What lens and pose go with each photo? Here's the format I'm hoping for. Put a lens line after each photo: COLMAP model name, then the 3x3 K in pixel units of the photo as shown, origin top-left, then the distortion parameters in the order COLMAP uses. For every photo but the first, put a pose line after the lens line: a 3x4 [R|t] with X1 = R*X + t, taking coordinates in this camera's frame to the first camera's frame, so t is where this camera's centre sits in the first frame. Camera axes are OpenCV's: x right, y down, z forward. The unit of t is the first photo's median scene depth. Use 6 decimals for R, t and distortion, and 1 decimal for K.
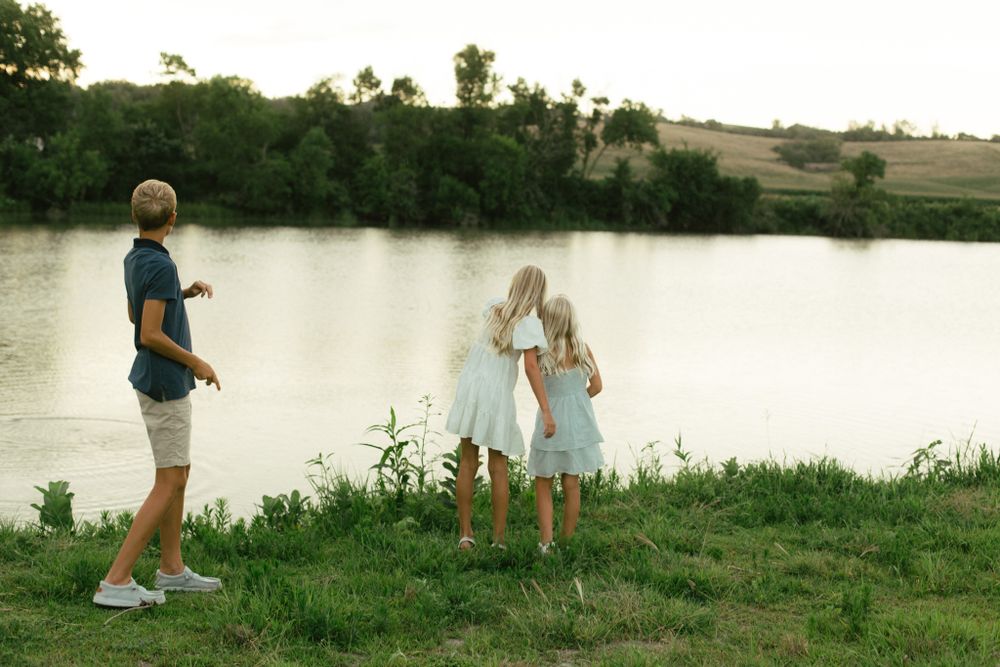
lens RADIAL K [[1443.4, 0, 500.0], [0, 1443.4, 333.5], [0, 0, 1]] dist [0.020810, -0.151218]
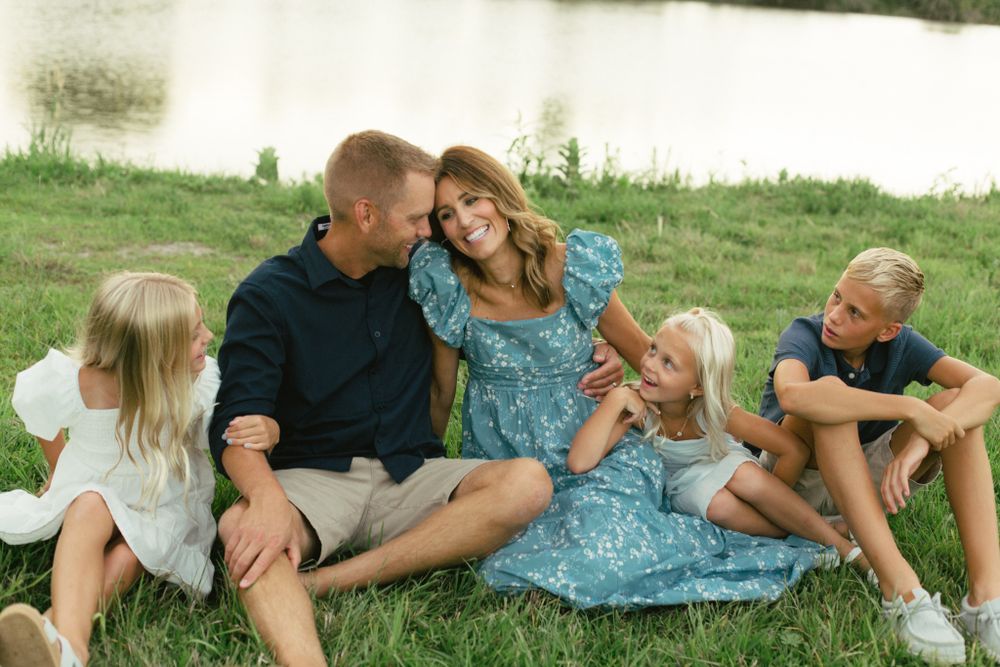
lens RADIAL K [[1443.4, 0, 500.0], [0, 1443.4, 333.5], [0, 0, 1]] dist [0.020810, -0.151218]
pose [[0.997030, 0.060495, -0.047668, -0.018951], [-0.052324, 0.986188, 0.157147, 0.048666], [0.056517, -0.154186, 0.986424, -0.303750]]
